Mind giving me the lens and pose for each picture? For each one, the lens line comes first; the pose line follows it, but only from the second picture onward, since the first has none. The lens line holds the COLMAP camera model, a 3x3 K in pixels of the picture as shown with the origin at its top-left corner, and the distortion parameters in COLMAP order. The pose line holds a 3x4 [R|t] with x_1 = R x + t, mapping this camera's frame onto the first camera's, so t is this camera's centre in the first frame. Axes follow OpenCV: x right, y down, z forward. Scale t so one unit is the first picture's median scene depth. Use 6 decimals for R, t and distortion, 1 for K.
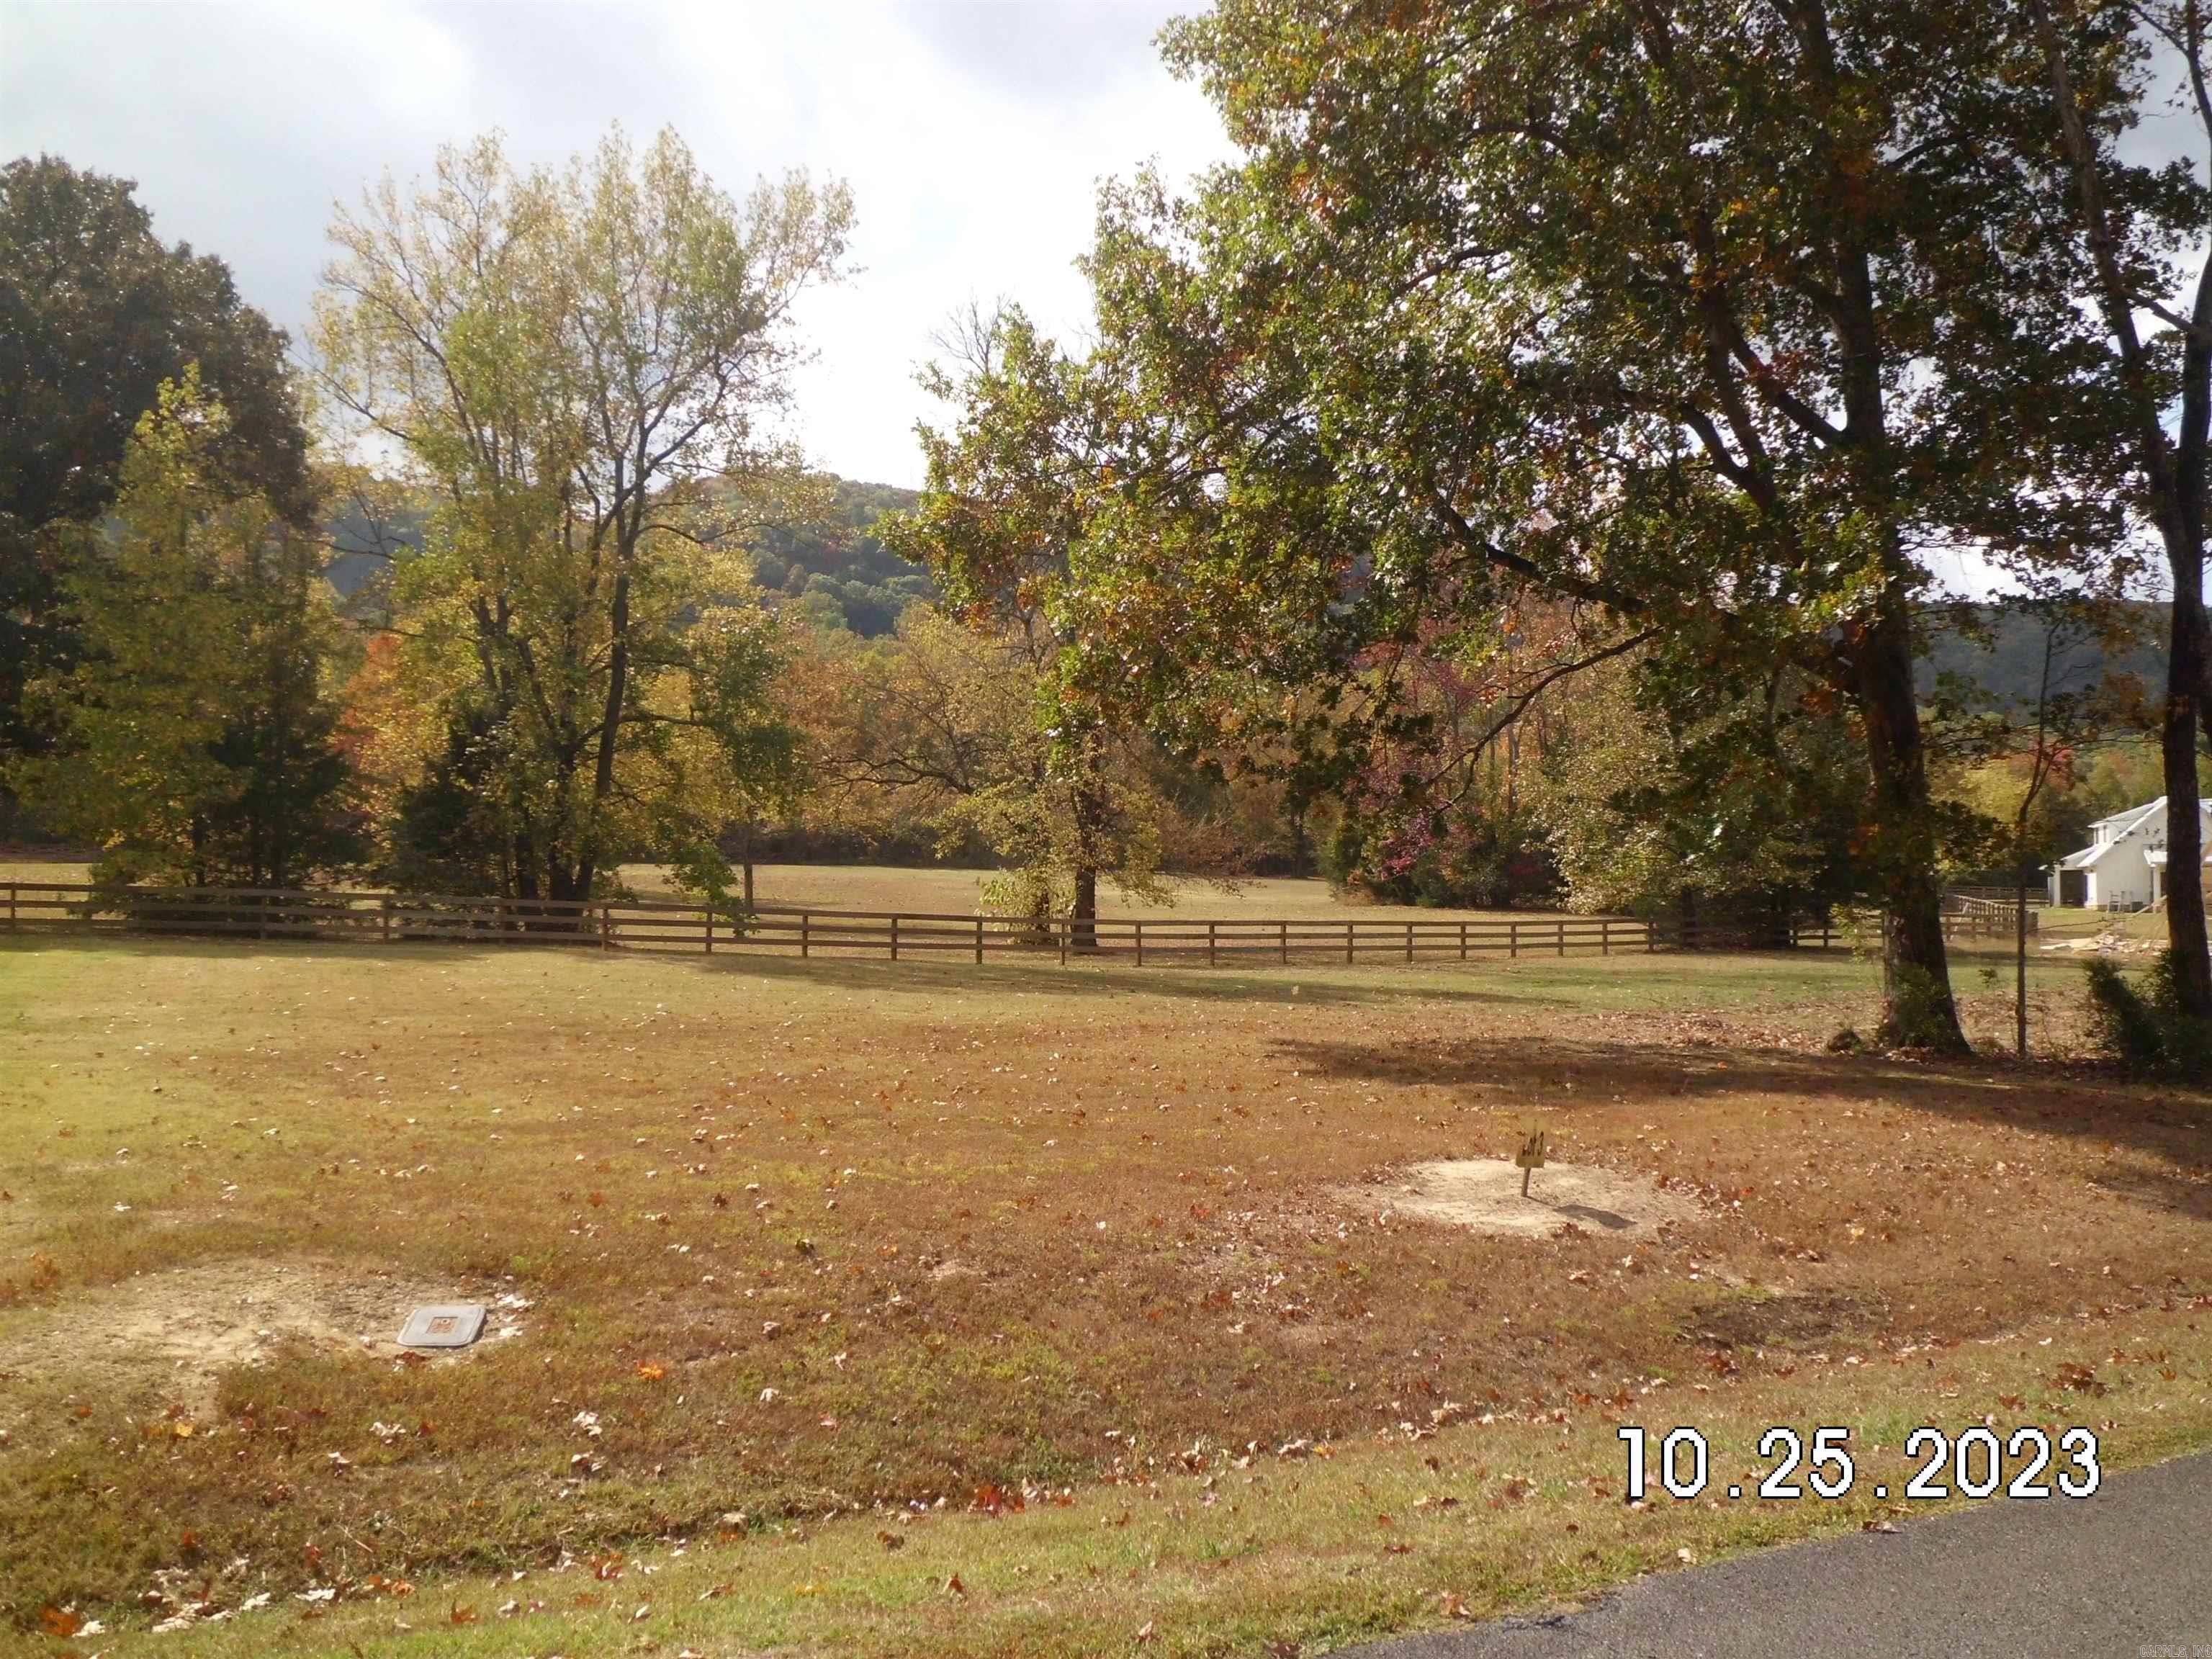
lens RADIAL K [[2040.1, 0, 1148.9], [0, 2040.1, 794.7], [0, 0, 1]] dist [-0.047061, 0.000000]
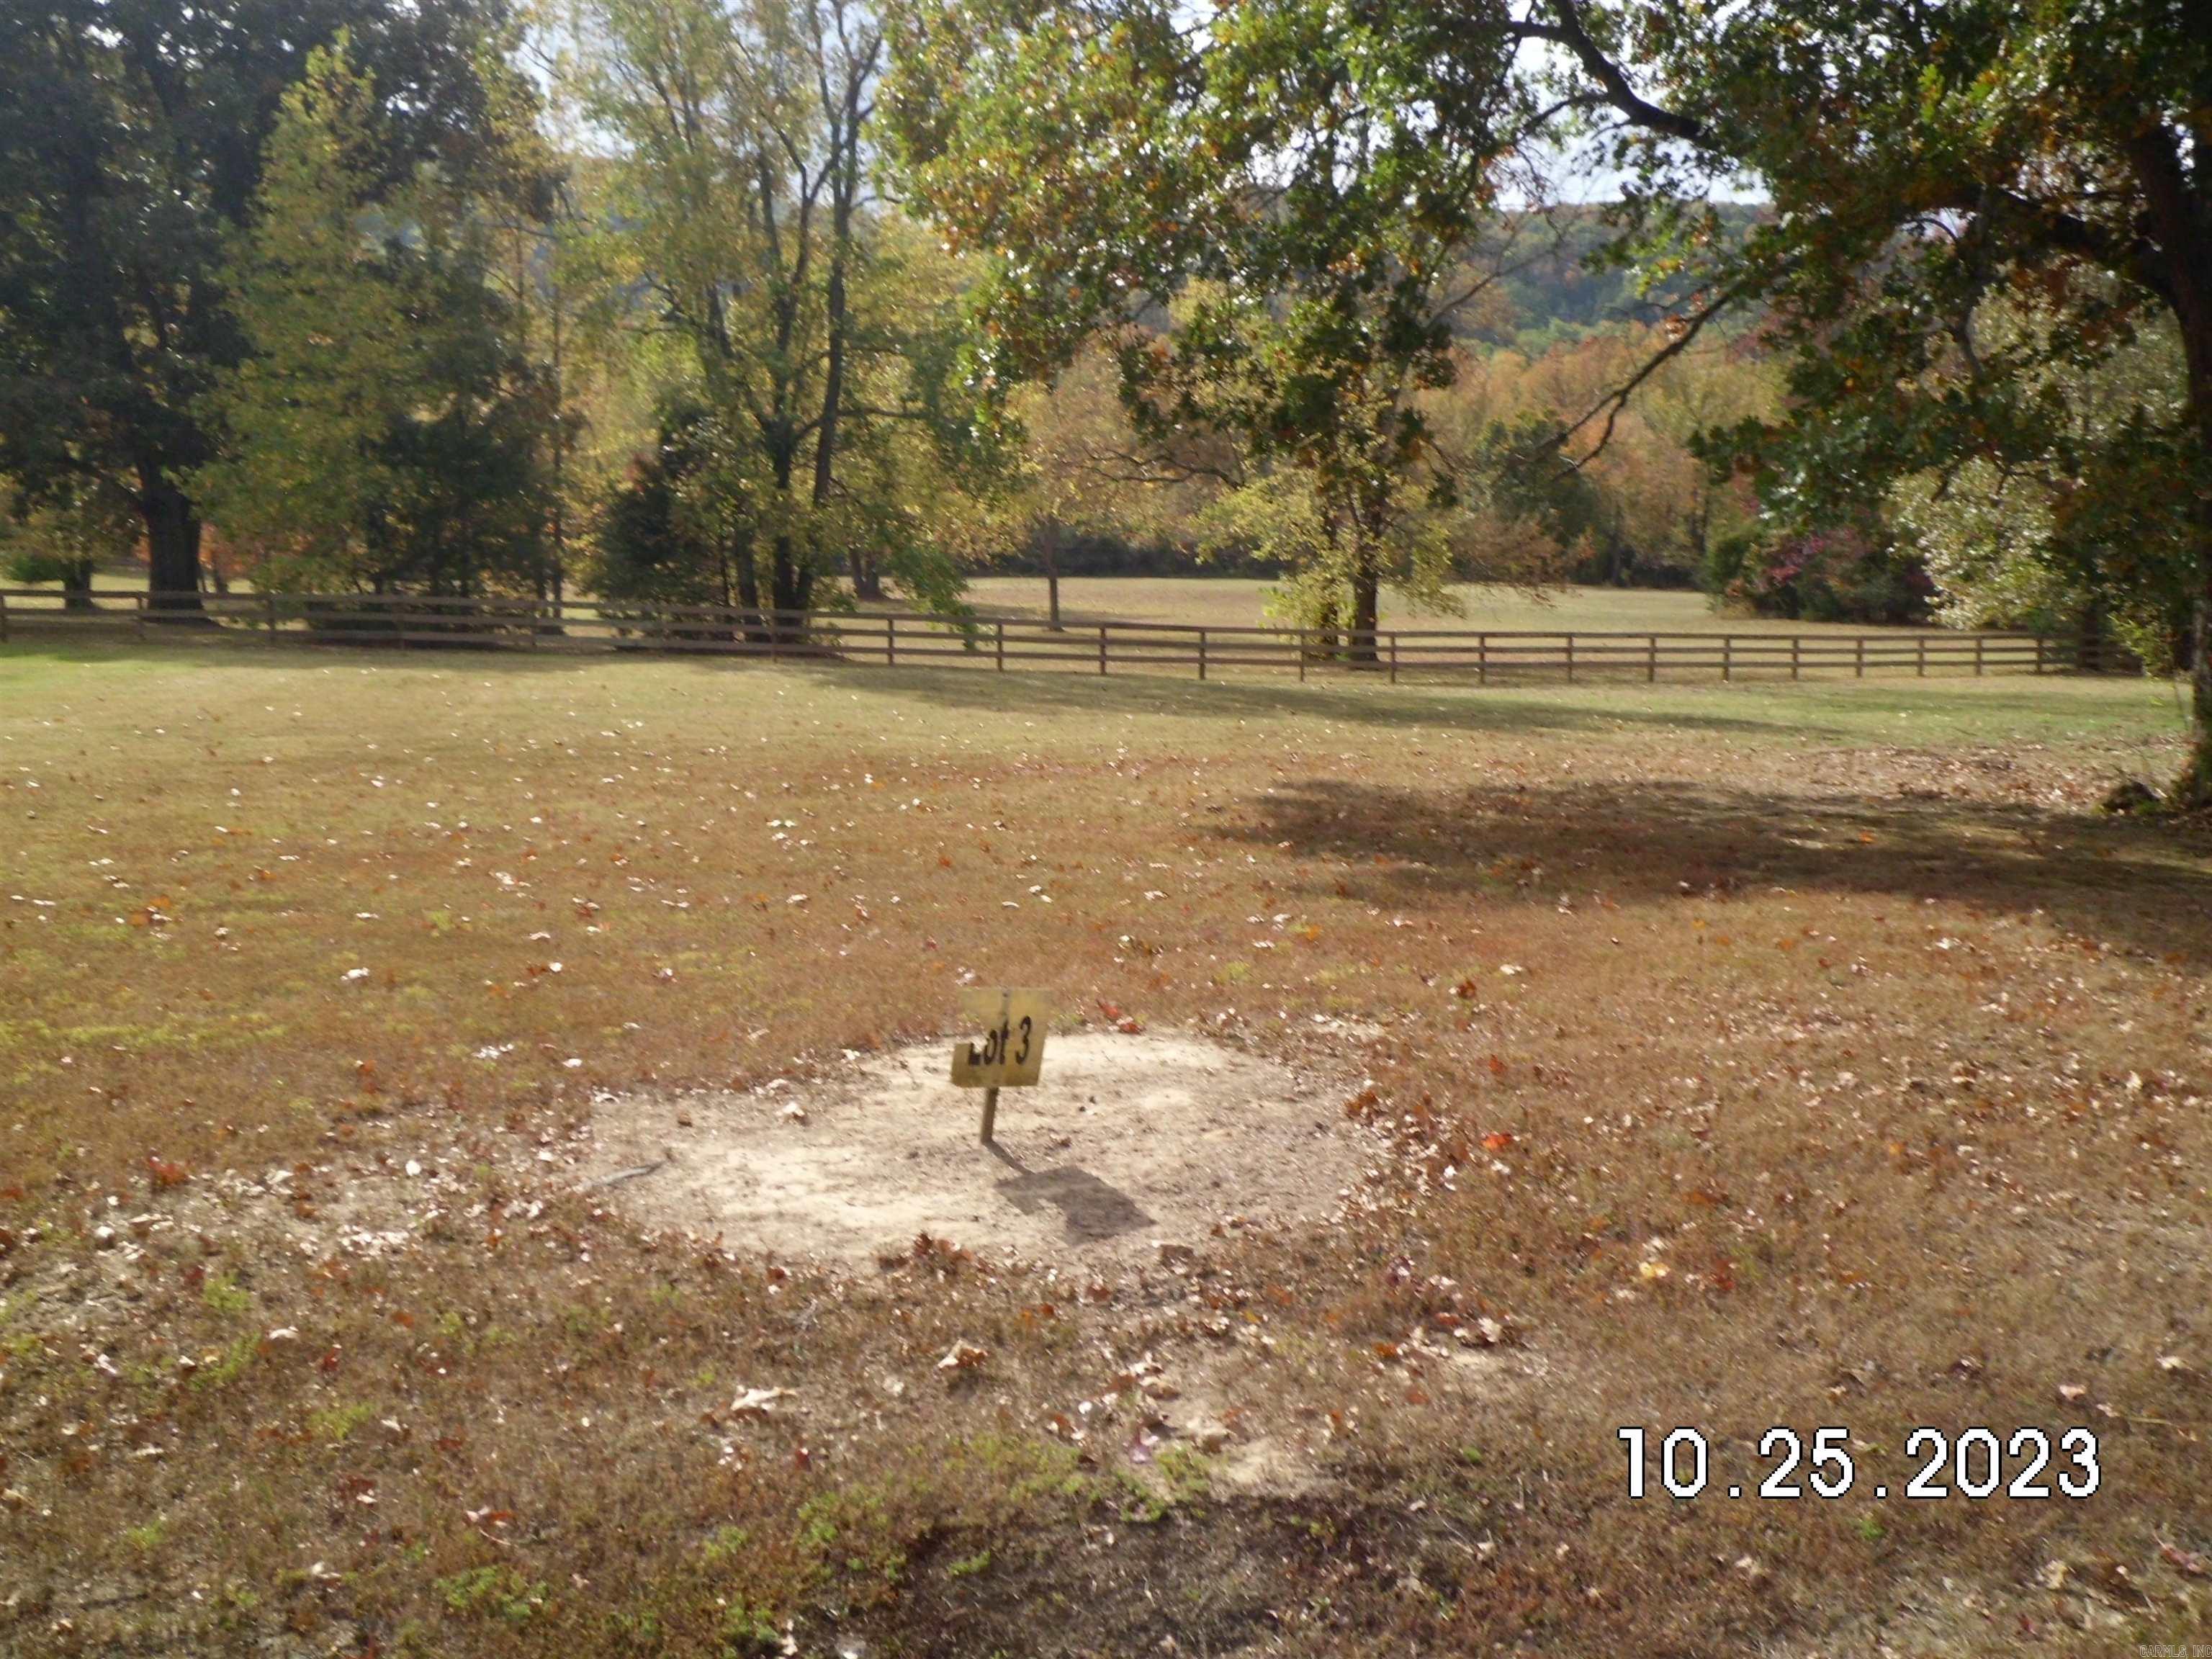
lens RADIAL K [[2040.1, 0, 1128.6], [0, 2040.1, 844.8], [0, 0, 1]] dist [-0.047061, 0.000000]
pose [[0.977877, 0.023477, -0.207859, 0.082177], [0.010672, 0.986789, 0.161662, 0.011056], [0.208909, -0.160303, 0.964707, 0.134860]]
